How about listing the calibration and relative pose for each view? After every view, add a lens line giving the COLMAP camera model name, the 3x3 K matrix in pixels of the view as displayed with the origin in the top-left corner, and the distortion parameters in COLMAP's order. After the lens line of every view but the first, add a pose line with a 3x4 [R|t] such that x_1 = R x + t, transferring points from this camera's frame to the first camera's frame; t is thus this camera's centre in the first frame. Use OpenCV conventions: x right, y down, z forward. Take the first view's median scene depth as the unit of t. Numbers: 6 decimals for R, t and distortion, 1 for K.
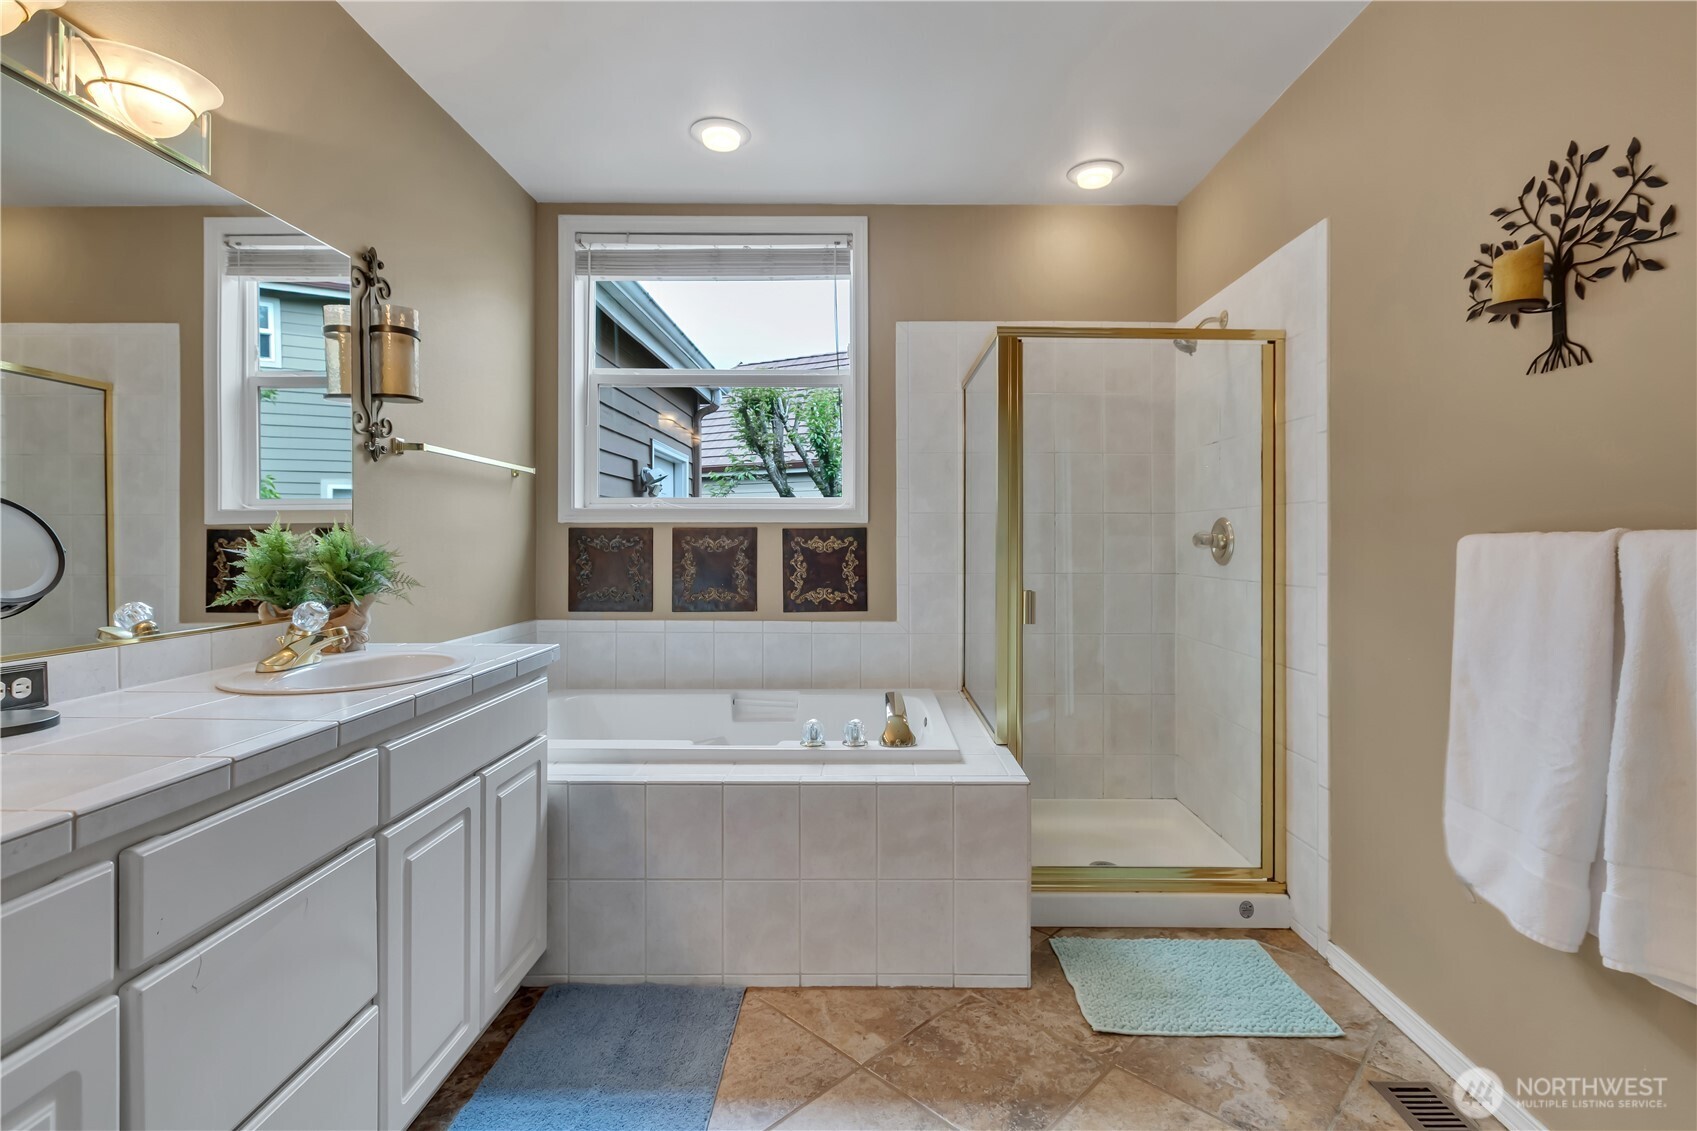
lens RADIAL K [[785.2, 0, 869.7], [0, 785.2, 541.2], [0, 0, 1]] dist [0.000651, 0.000526]
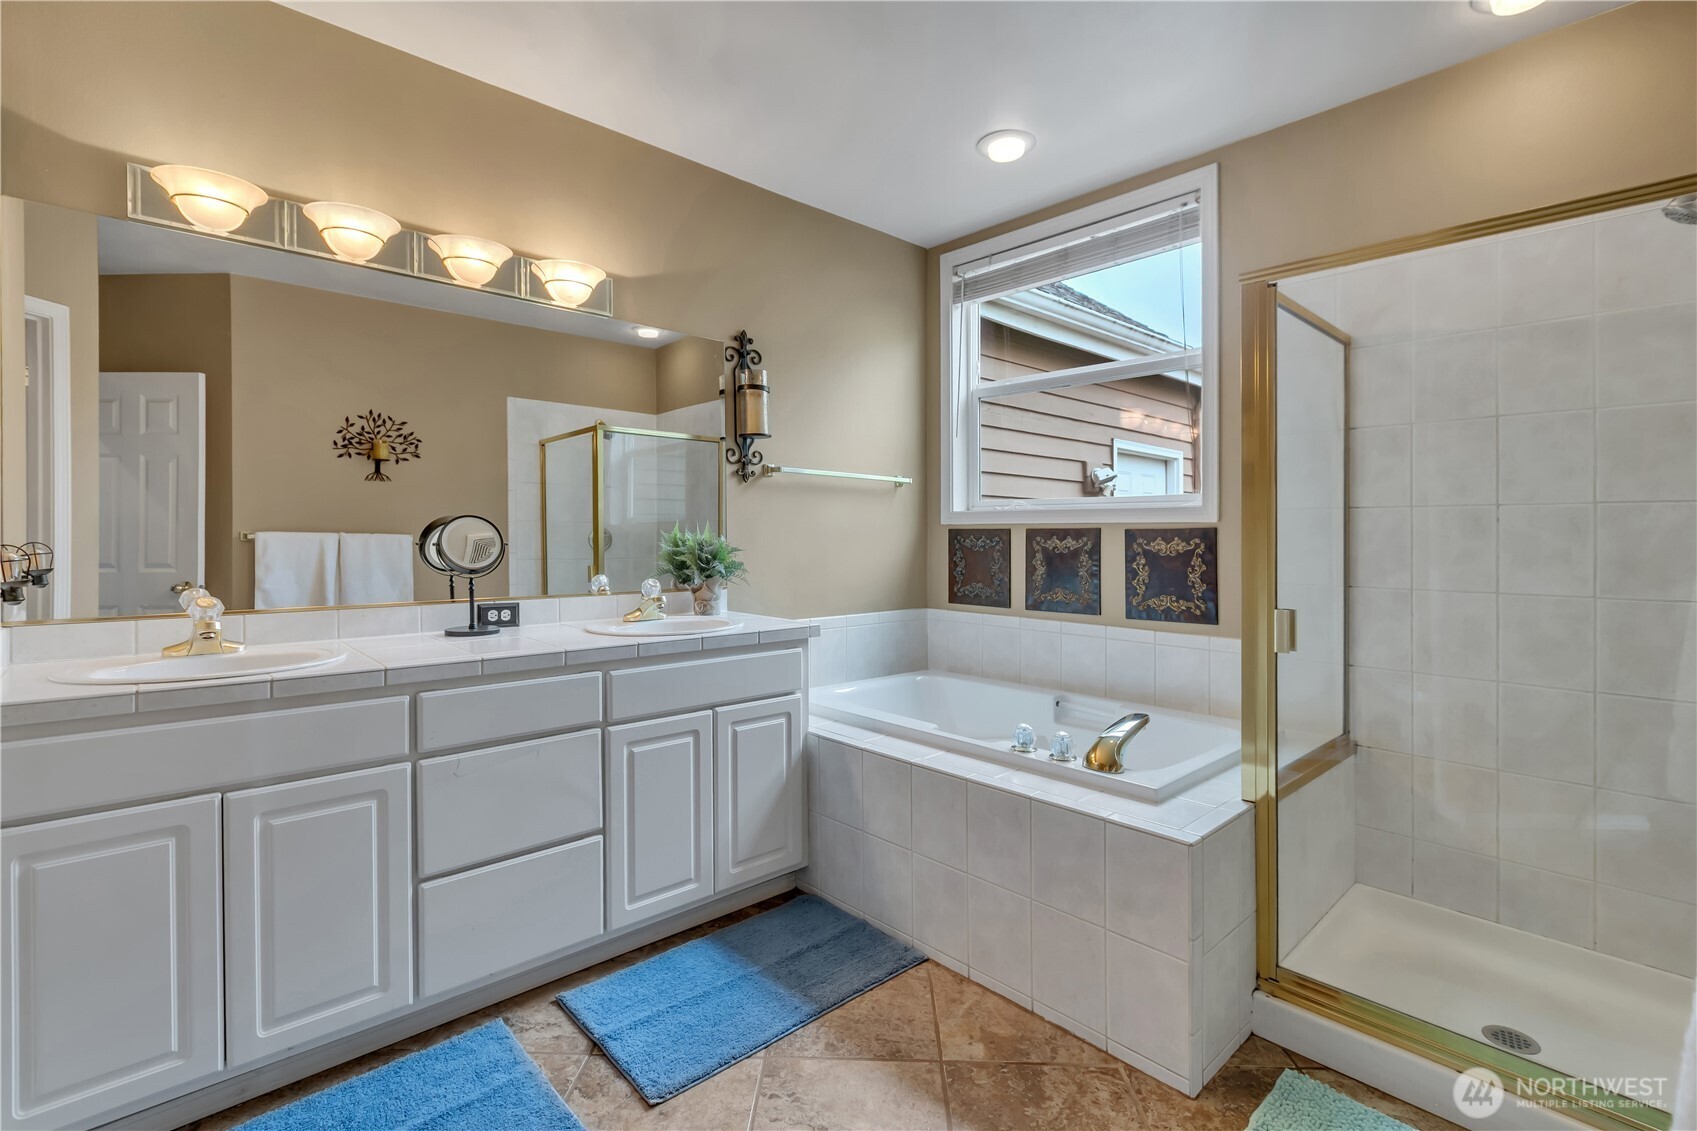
lens RADIAL K [[785.2, 0, 850.0], [0, 785.2, 548.8], [0, 0, 1]] dist [0.000651, 0.000526]
pose [[0.678808, 0.014520, -0.734172, 0.503664], [-0.007550, 0.999890, 0.012795, -0.003220], [0.734277, -0.003143, 0.678843, 0.178737]]
